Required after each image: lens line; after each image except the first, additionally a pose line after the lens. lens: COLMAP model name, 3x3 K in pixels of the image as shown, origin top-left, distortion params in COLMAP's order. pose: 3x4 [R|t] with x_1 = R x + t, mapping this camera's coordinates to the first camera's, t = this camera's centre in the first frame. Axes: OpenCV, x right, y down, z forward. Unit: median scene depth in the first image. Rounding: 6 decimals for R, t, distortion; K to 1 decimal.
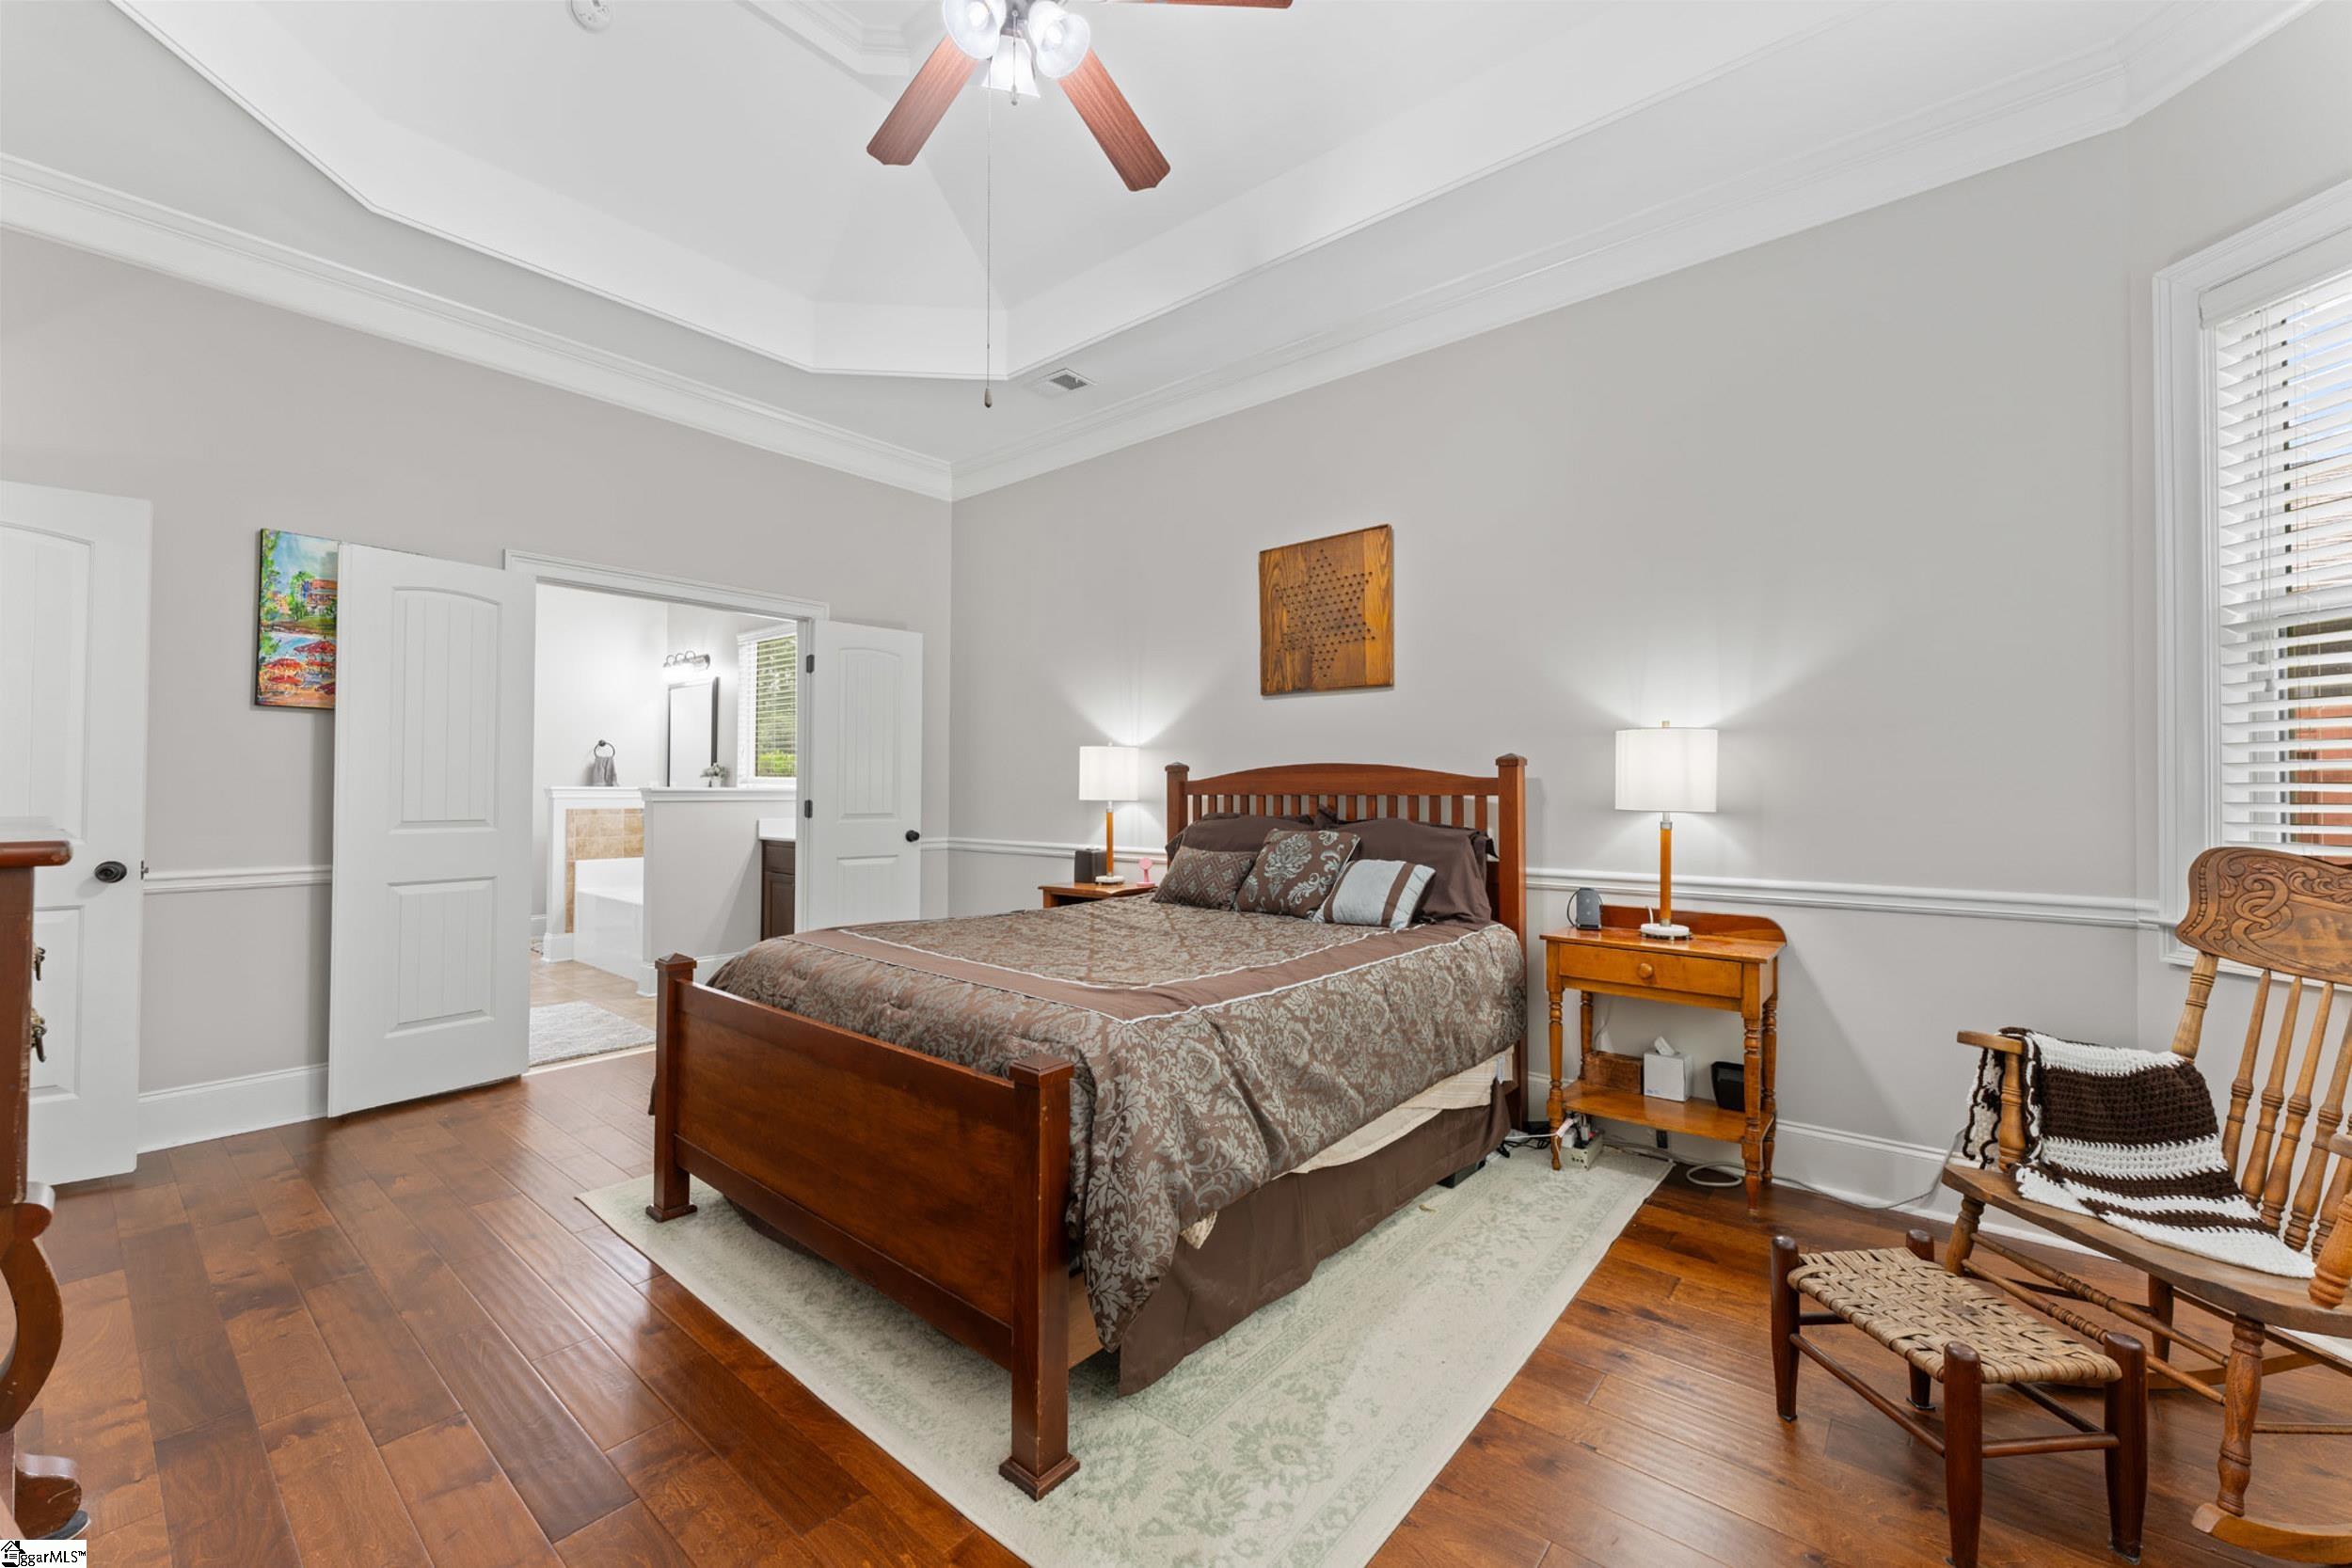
lens RADIAL K [[944.6, 0, 1155.9], [0, 944.6, 786.4], [0, 0, 1]] dist [0.003036, -0.000809]
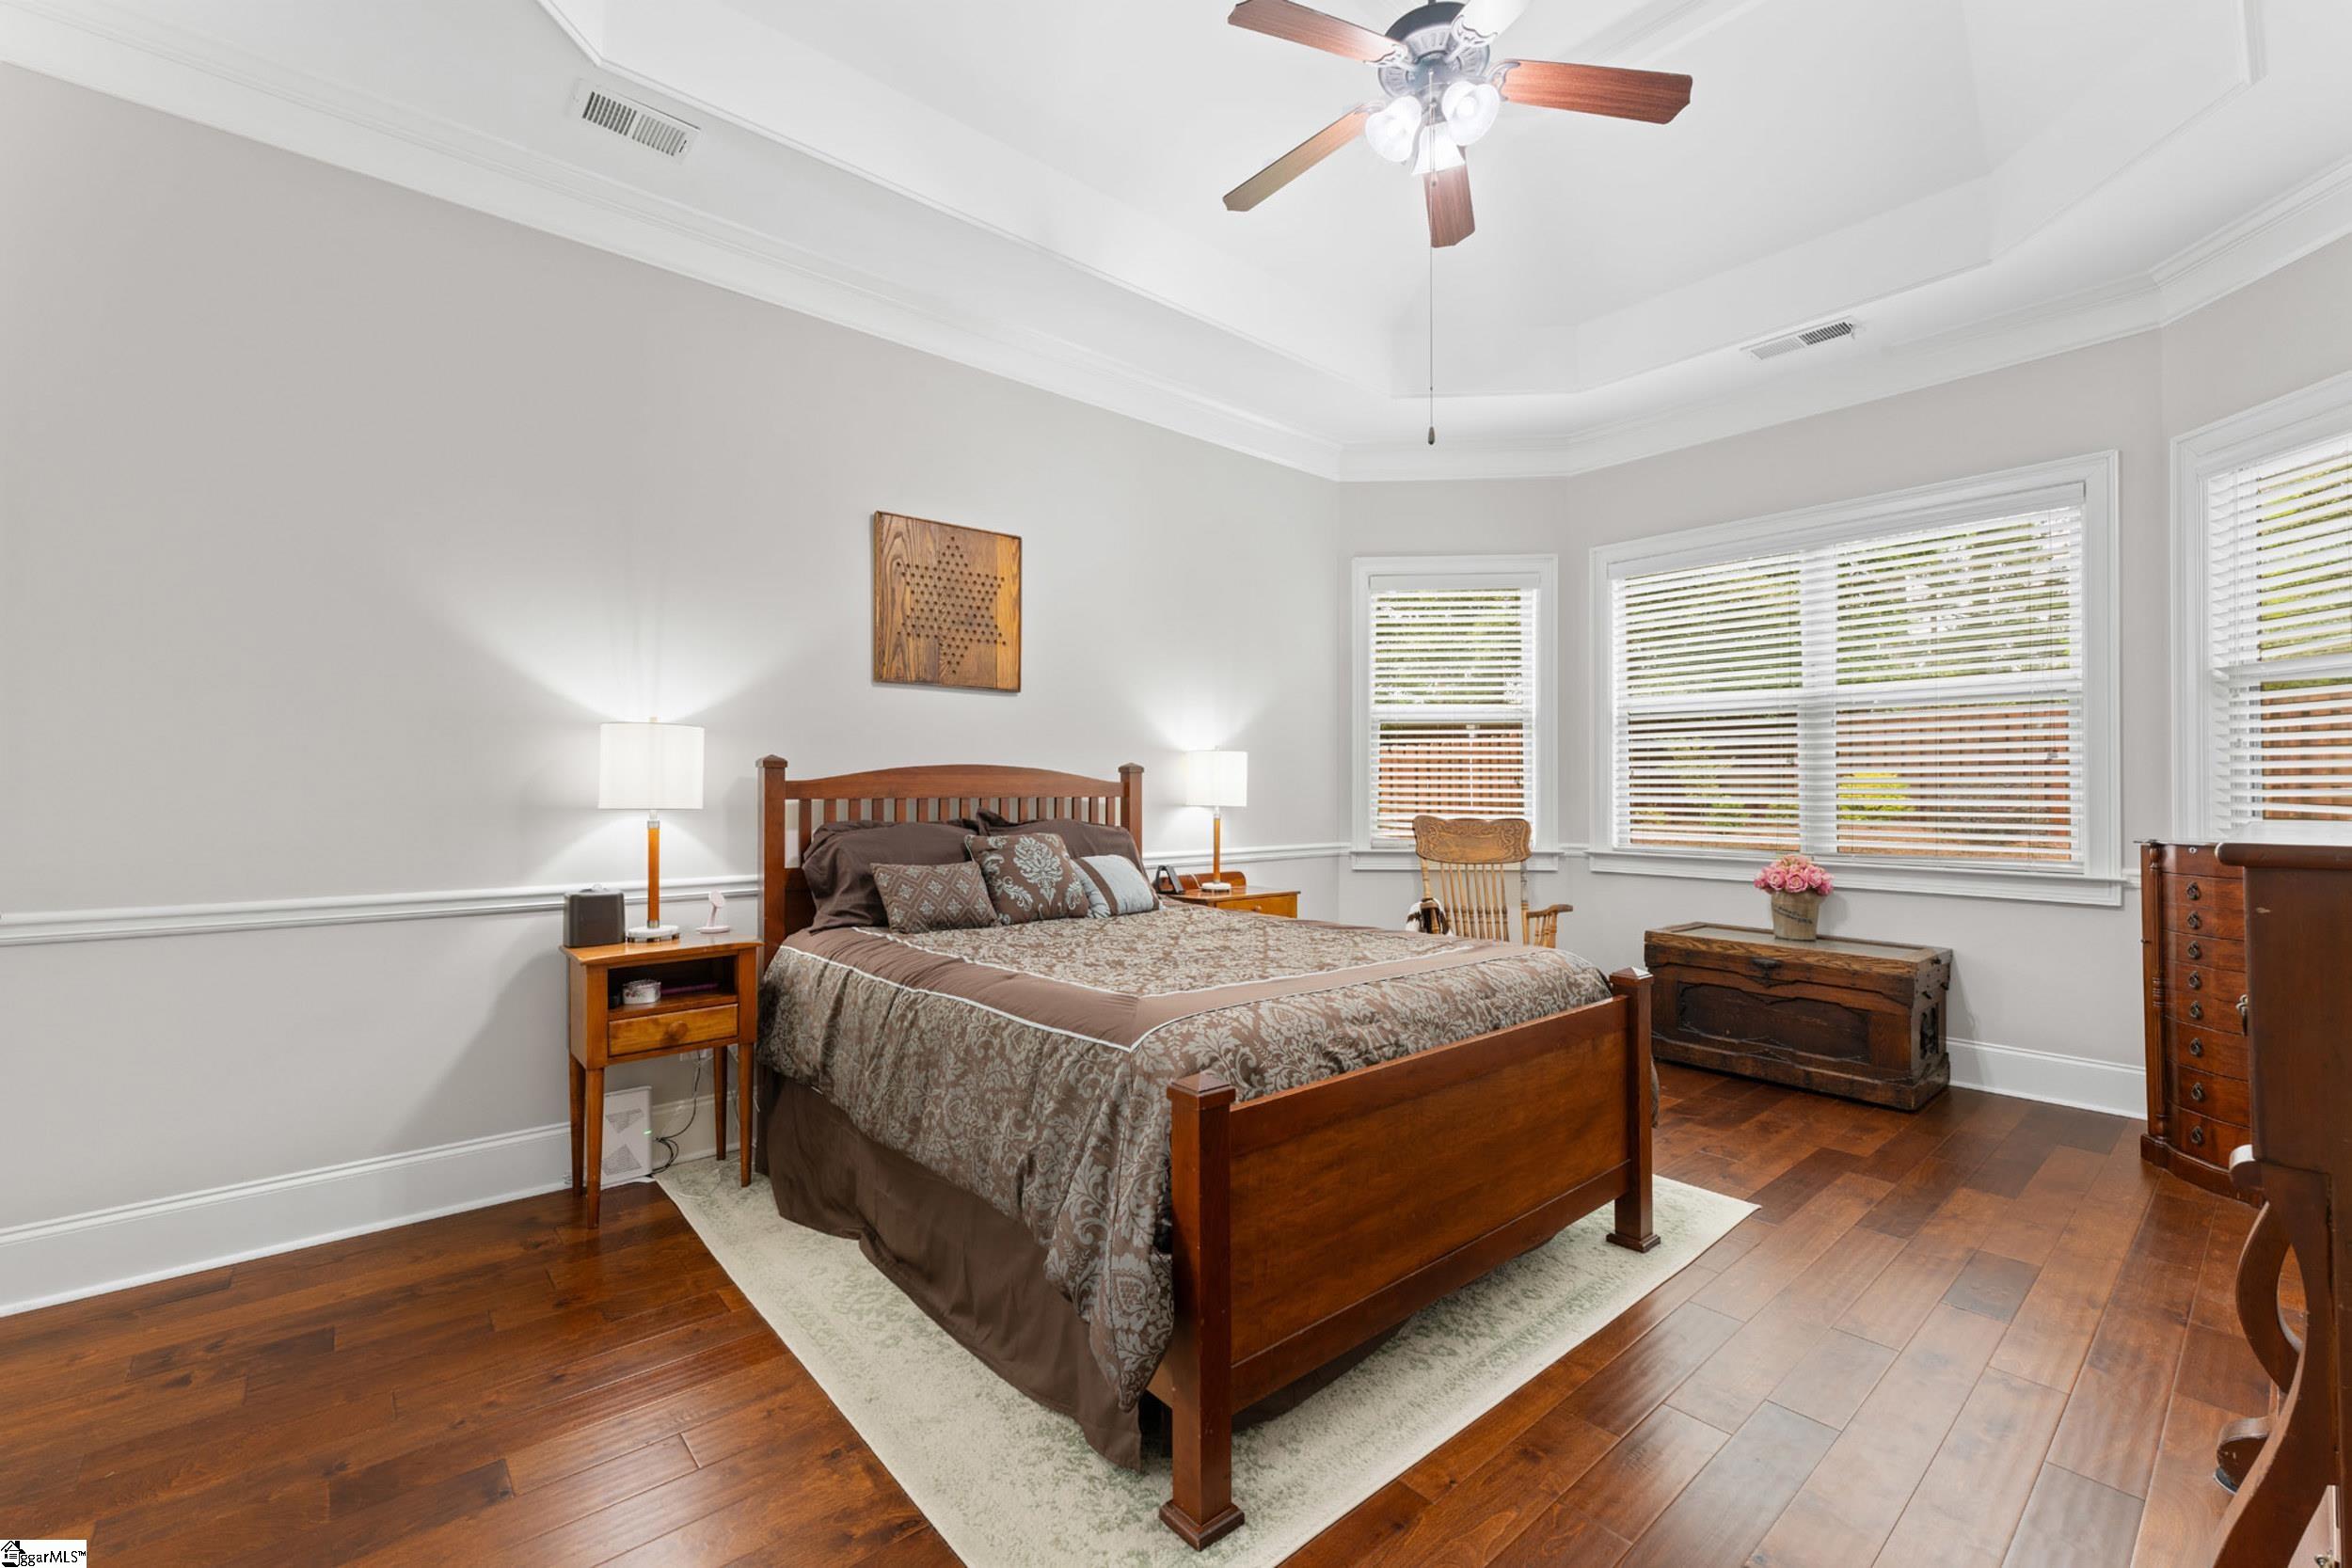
lens RADIAL K [[1011.4, 0, 1155.6], [0, 1011.4, 789.9], [0, 0, 1]] dist [0.004180, -0.002760]
pose [[0.143451, 0.000857, 0.989657, -0.822128], [-0.003625, 0.999993, -0.000340, 0.000624], [-0.989651, -0.003539, 0.143453, 0.681405]]
